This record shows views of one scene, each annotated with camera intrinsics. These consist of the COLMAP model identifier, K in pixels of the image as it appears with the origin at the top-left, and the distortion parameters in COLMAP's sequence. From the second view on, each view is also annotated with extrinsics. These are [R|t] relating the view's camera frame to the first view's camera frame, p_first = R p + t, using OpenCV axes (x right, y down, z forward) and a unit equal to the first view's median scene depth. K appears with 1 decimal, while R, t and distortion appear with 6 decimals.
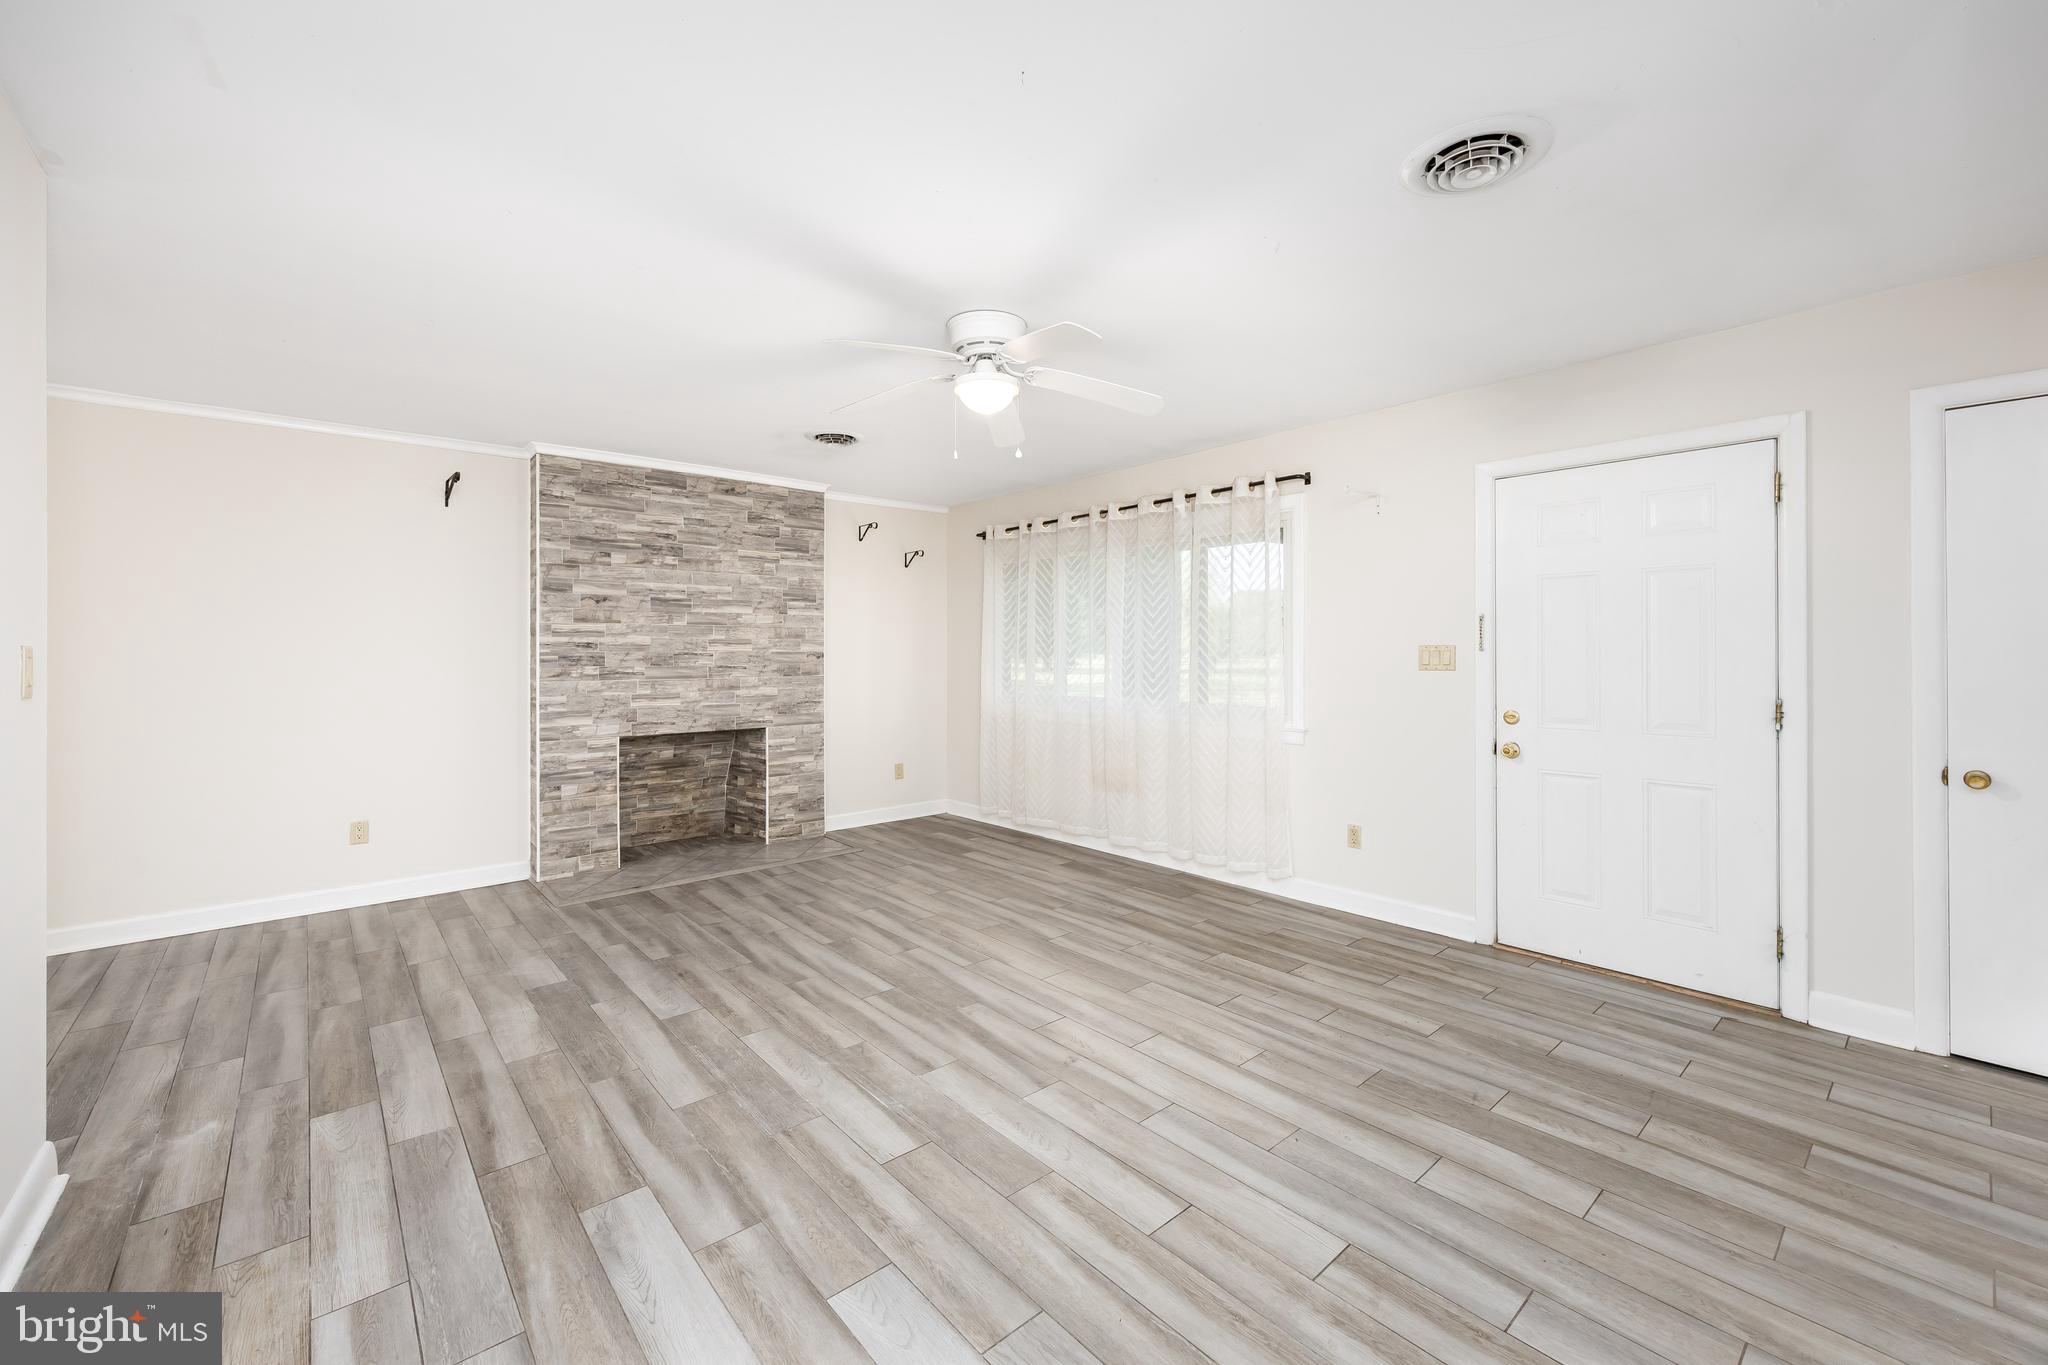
lens RADIAL K [[831.6, 0, 1022.2], [0, 831.6, 651.1], [0, 0, 1]] dist [-0.001500, 0.000007]
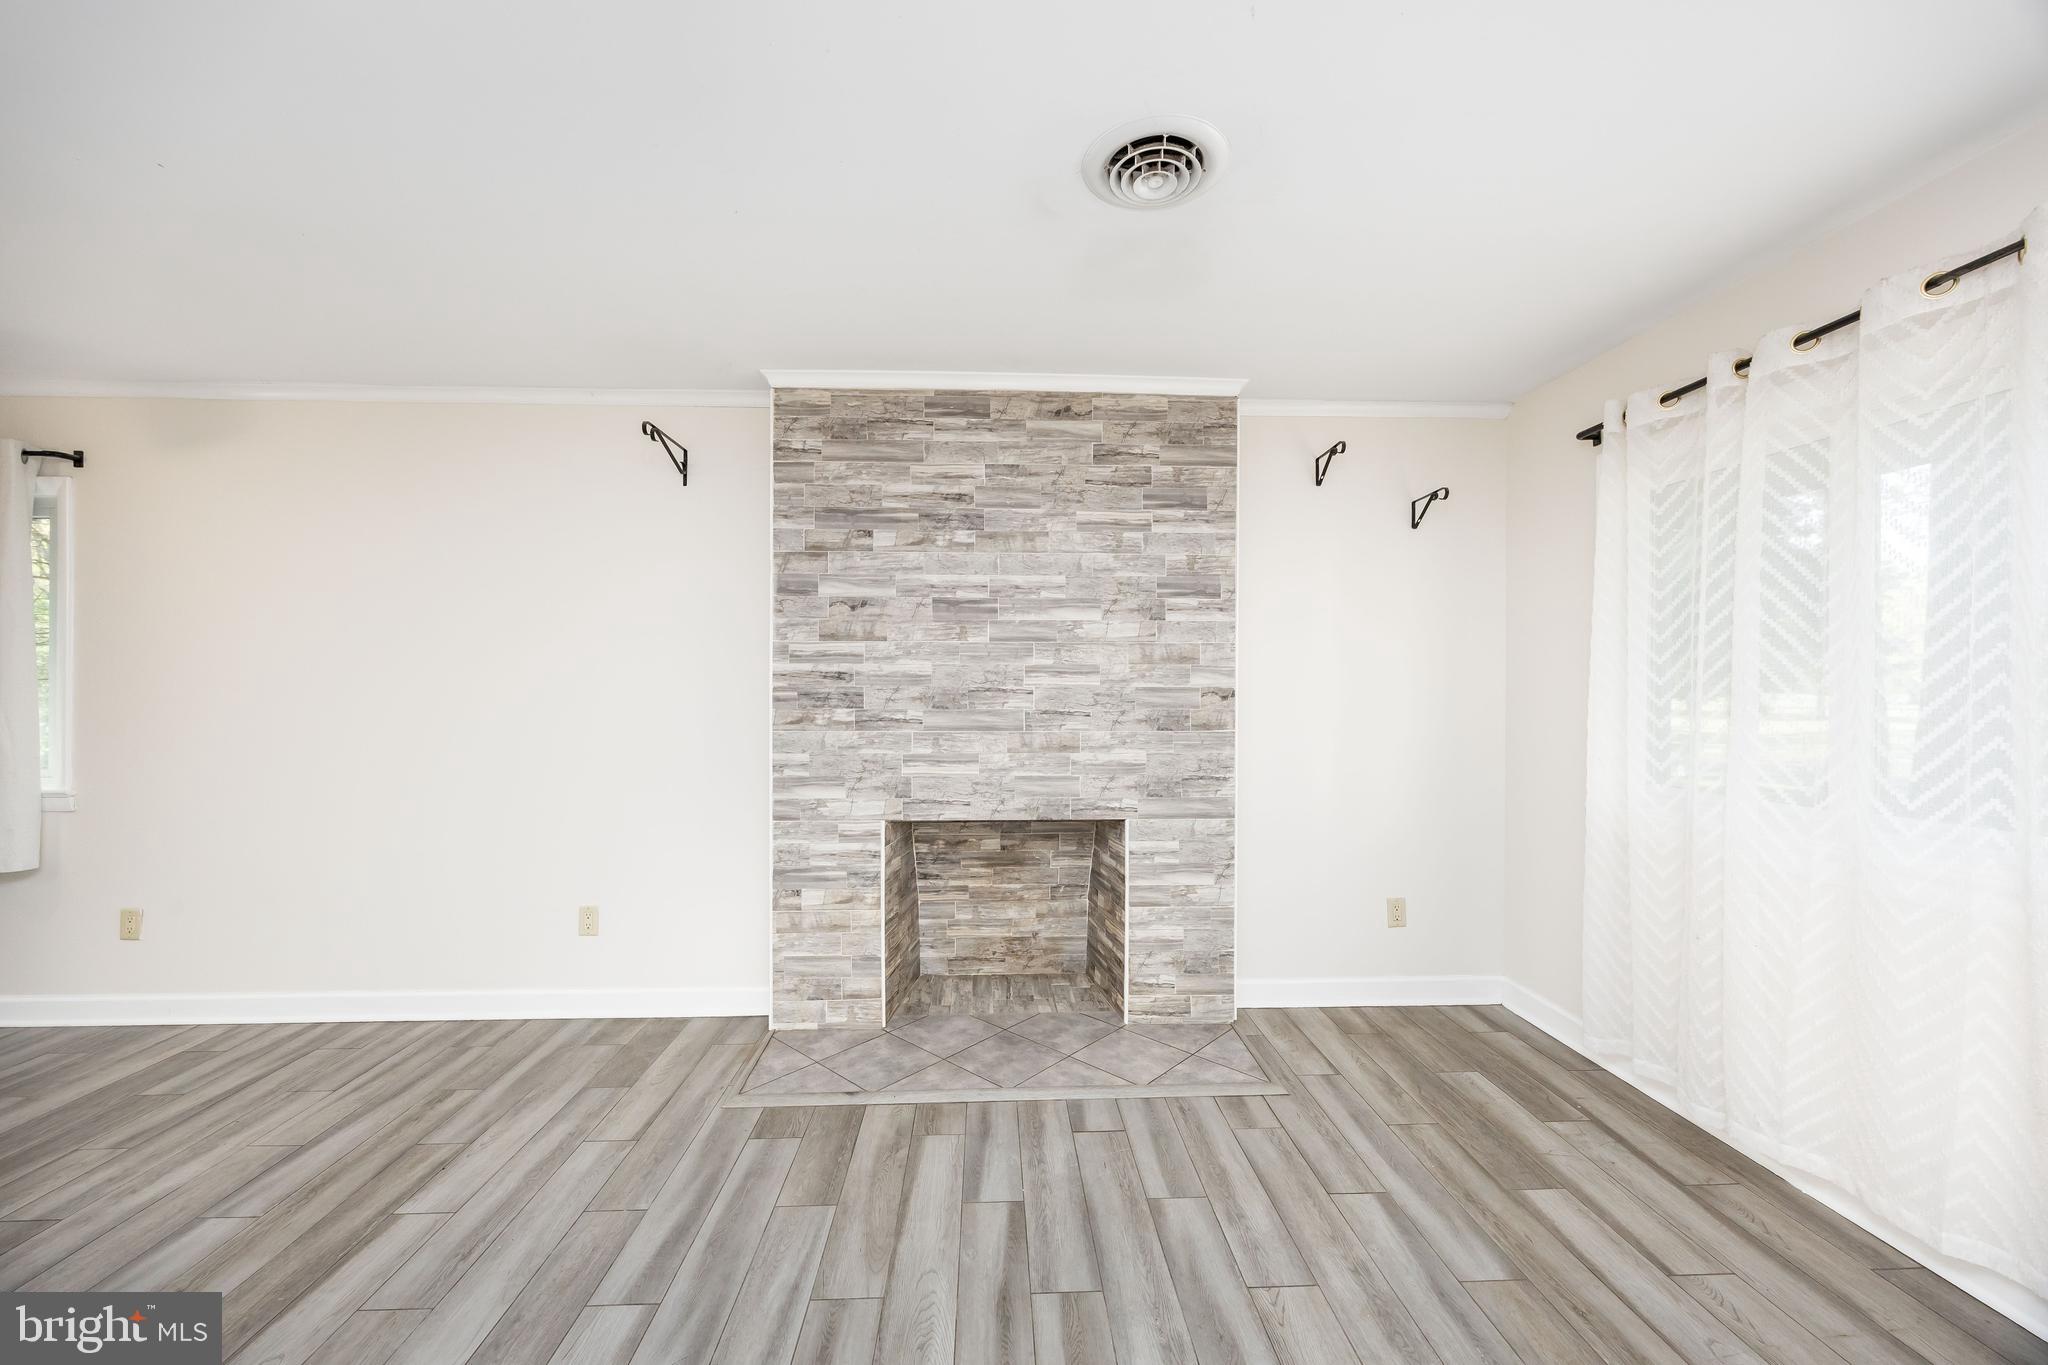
lens RADIAL K [[788.7, 0, 1022.4], [0, 788.7, 691.3], [0, 0, 1]] dist [-0.002566, 0.000039]
pose [[0.782145, 0.006571, -0.623062, -0.029316], [-0.003492, 0.999975, 0.006162, 0.000602], [0.623087, -0.002644, 0.782148, 0.603352]]
